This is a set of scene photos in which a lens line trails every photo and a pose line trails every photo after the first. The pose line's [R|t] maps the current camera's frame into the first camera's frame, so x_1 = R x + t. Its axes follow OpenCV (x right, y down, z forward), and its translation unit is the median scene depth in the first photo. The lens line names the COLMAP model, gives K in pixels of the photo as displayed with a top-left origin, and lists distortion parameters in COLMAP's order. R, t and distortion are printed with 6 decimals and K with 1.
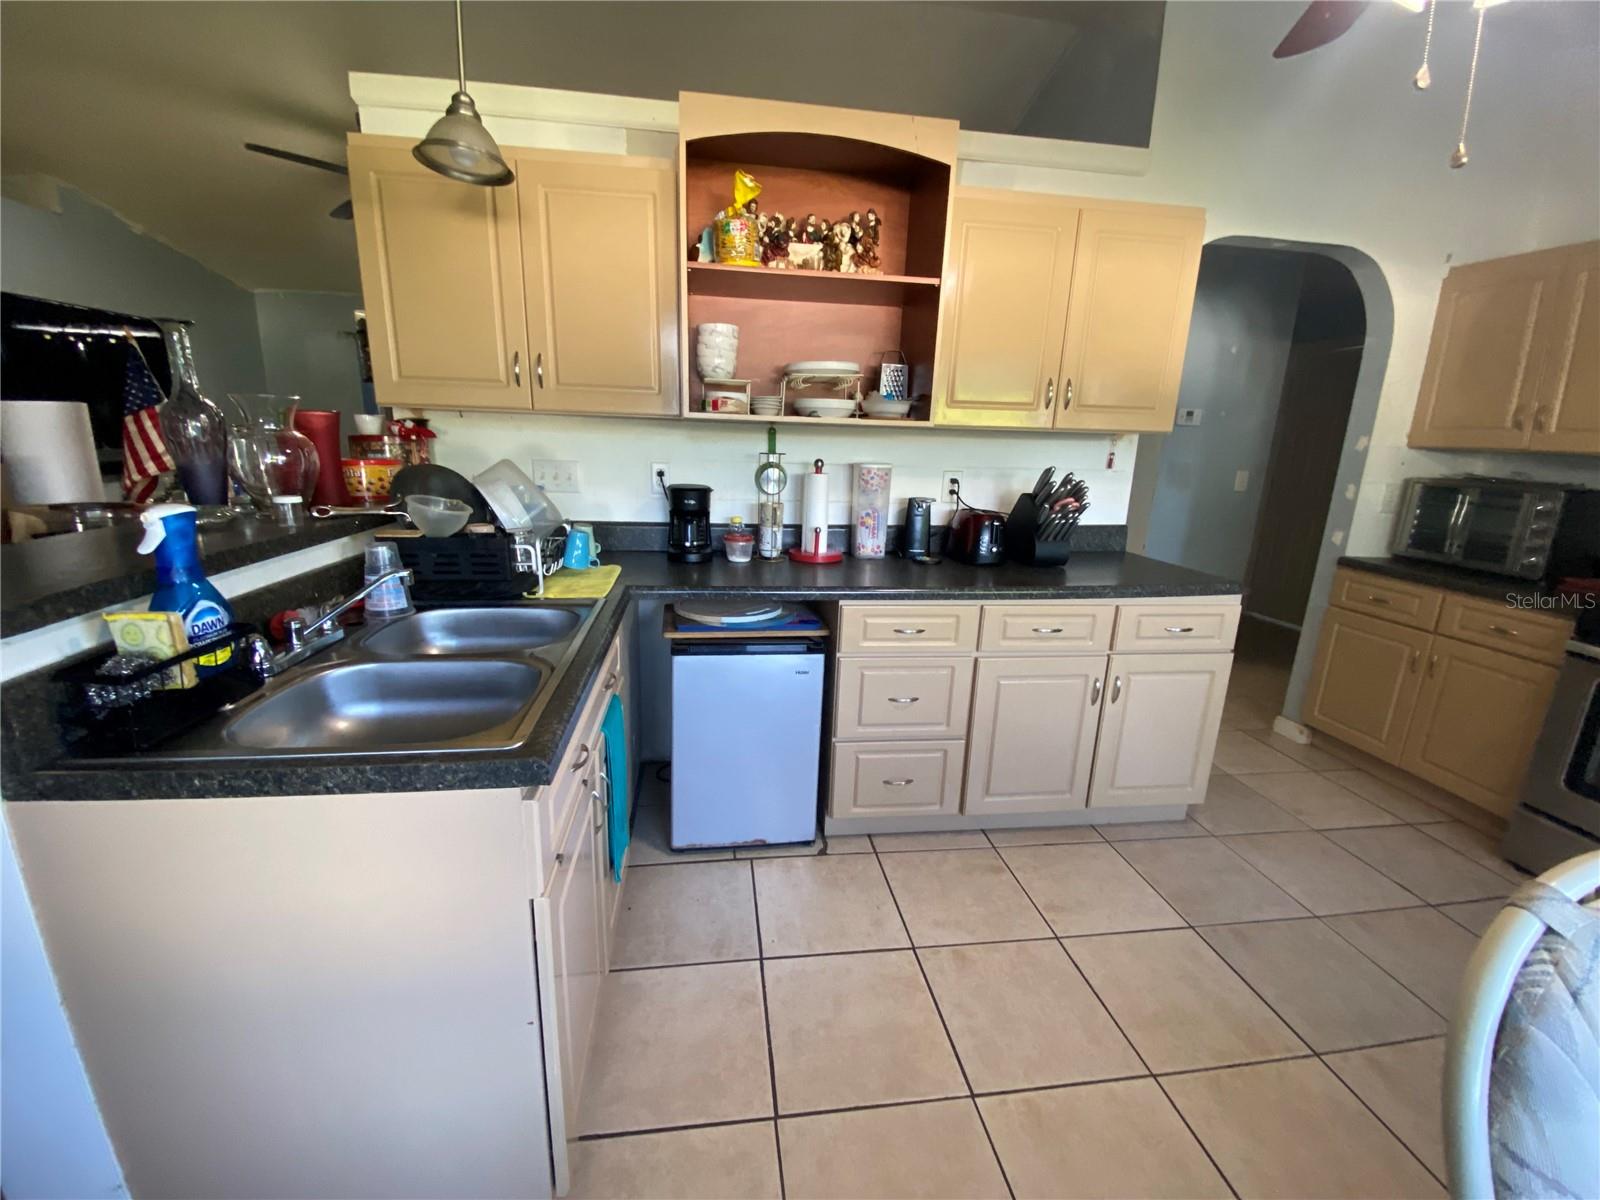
lens RADIAL K [[641.1, 0, 795.1], [0, 641.1, 606.2], [0, 0, 1]] dist [0.007149, -0.014850]
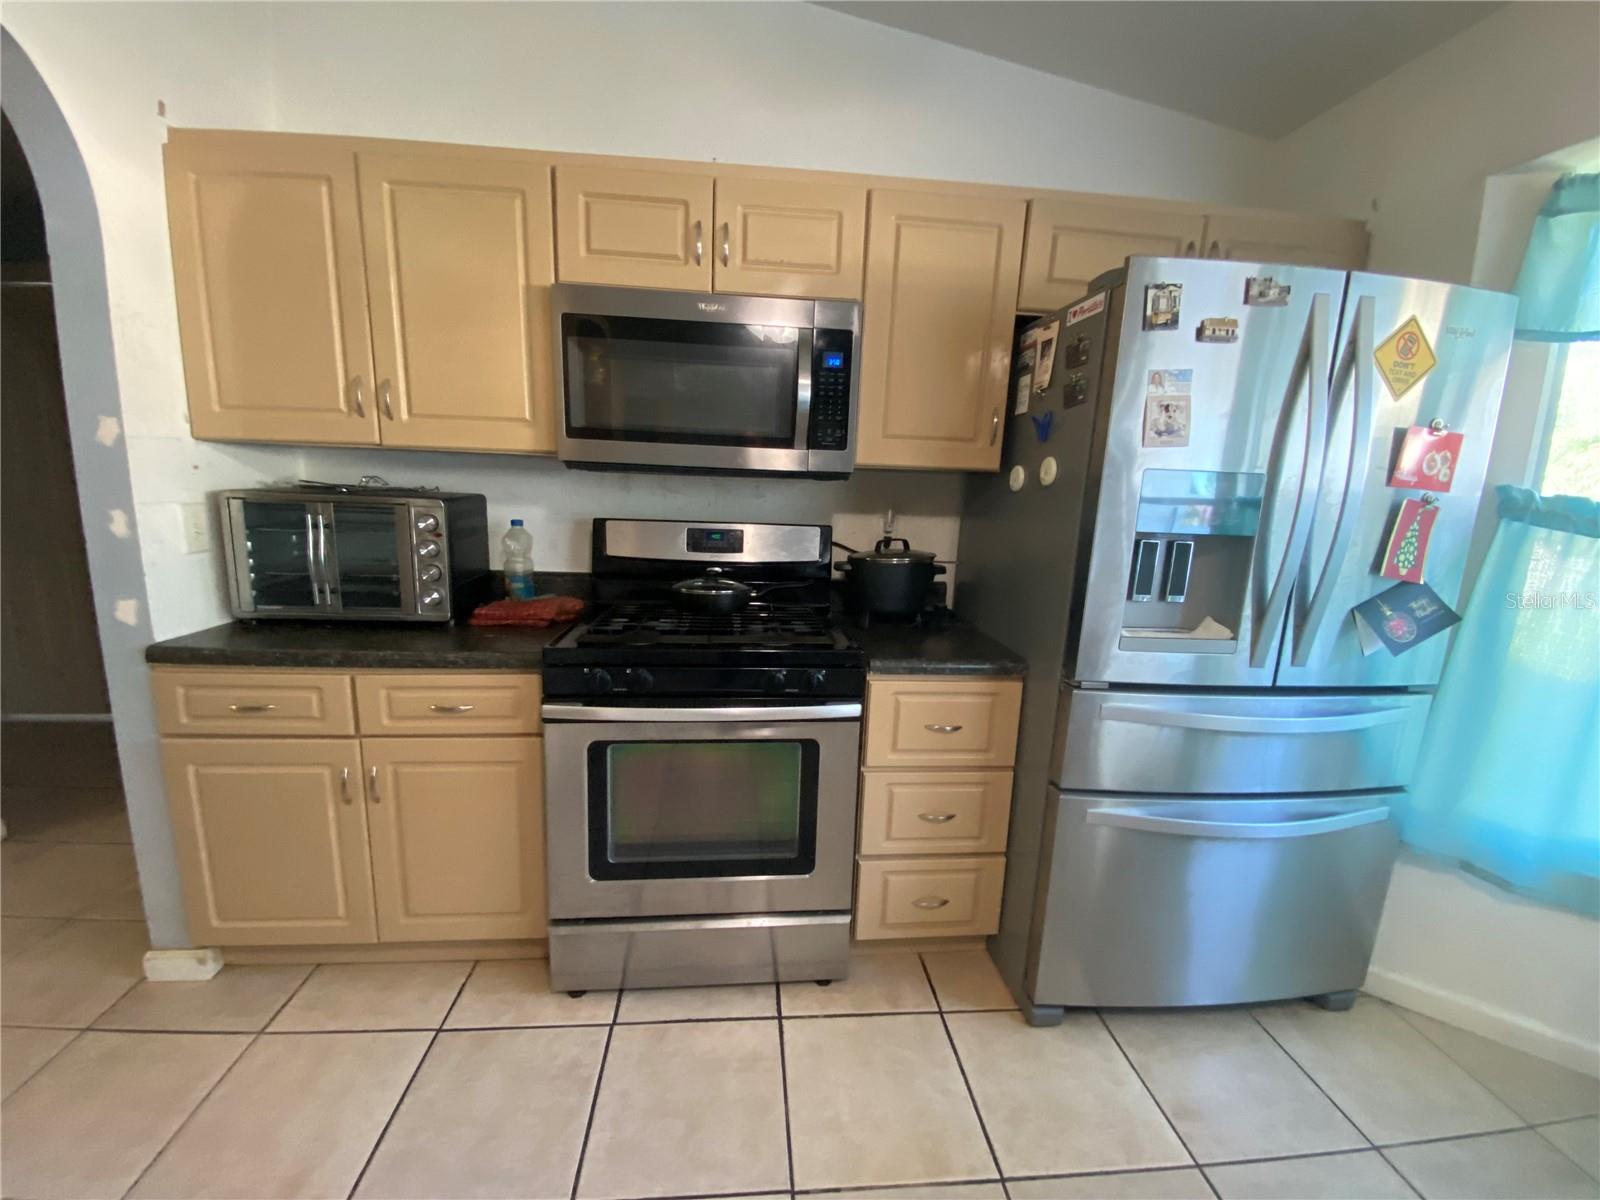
lens RADIAL K [[641.1, 0, 795.1], [0, 641.1, 606.2], [0, 0, 1]] dist [0.007149, -0.014850]
pose [[0.035732, -0.209126, 0.977236, 0.382104], [0.207535, 0.958095, 0.197441, -0.103967], [-0.977575, 0.195755, 0.077636, 0.447910]]
